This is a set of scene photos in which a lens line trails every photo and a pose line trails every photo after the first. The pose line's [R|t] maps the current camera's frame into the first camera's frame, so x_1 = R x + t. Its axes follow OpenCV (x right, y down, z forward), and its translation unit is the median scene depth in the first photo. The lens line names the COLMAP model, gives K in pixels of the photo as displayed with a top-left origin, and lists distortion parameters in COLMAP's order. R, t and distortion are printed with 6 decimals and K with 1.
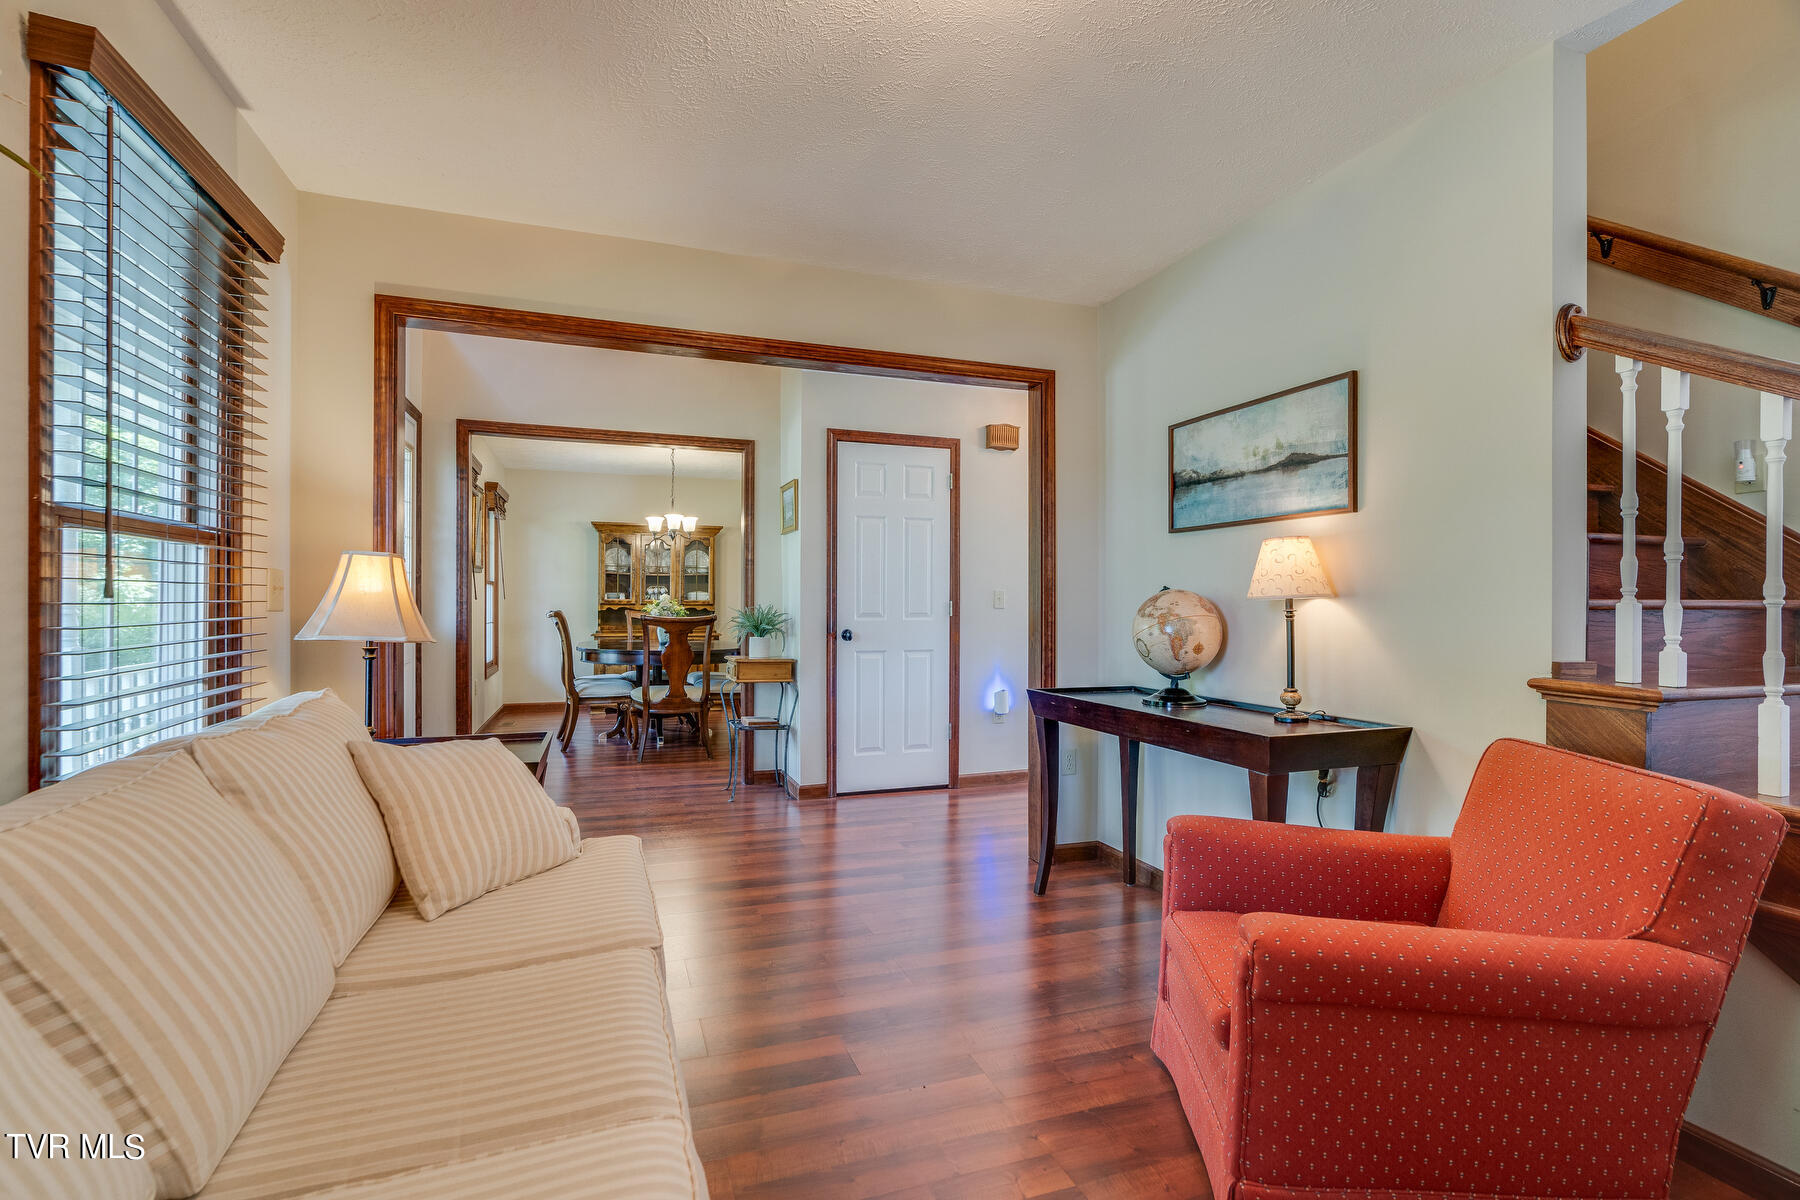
lens RADIAL K [[810.9, 0, 909.2], [0, 810.9, 594.5], [0, 0, 1]] dist [-0.010669, 0.000139]
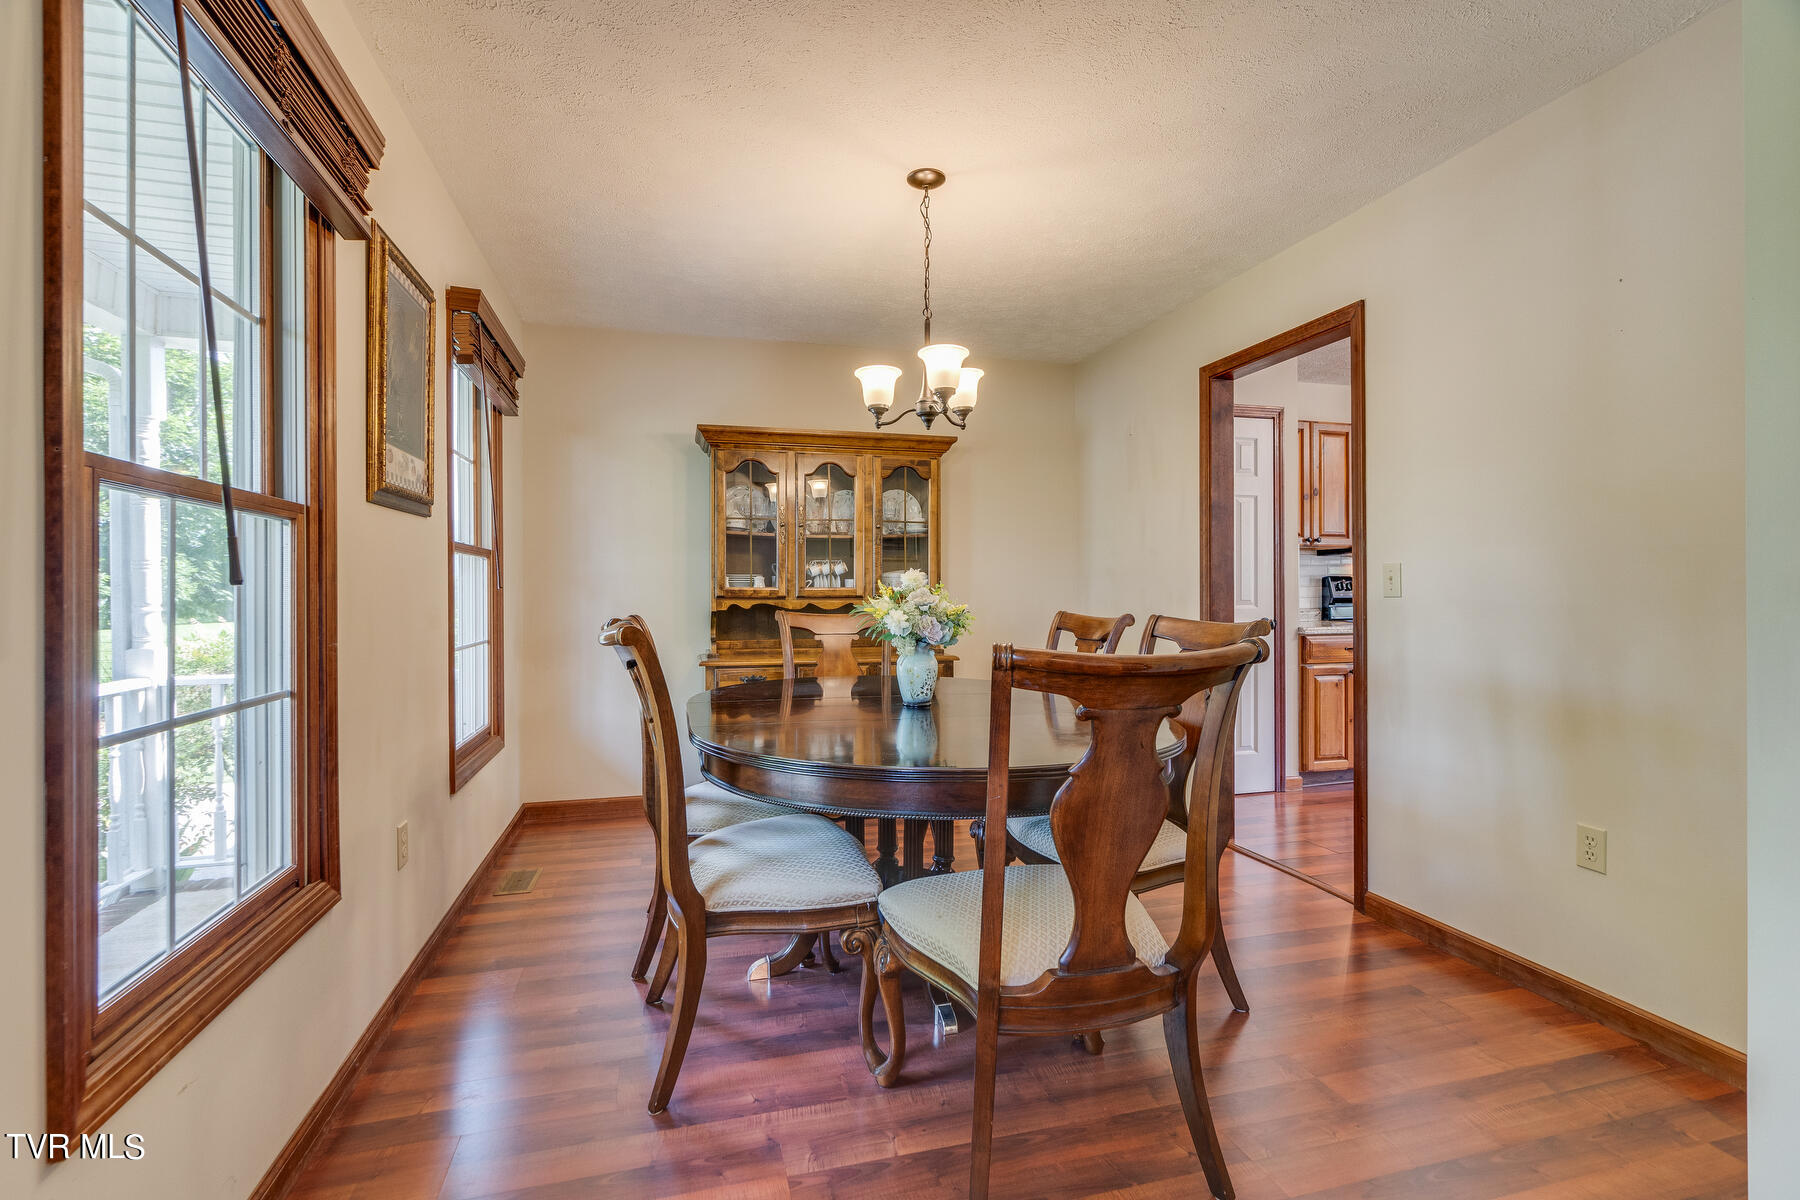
lens RADIAL K [[810.9, 0, 888.7], [0, 810.9, 593.1], [0, 0, 1]] dist [-0.010669, 0.000139]
pose [[0.995018, -0.005391, -0.099548, -0.229125], [0.005974, 0.999967, 0.005564, 0.007174], [0.099515, -0.006131, 0.995017, 0.524491]]
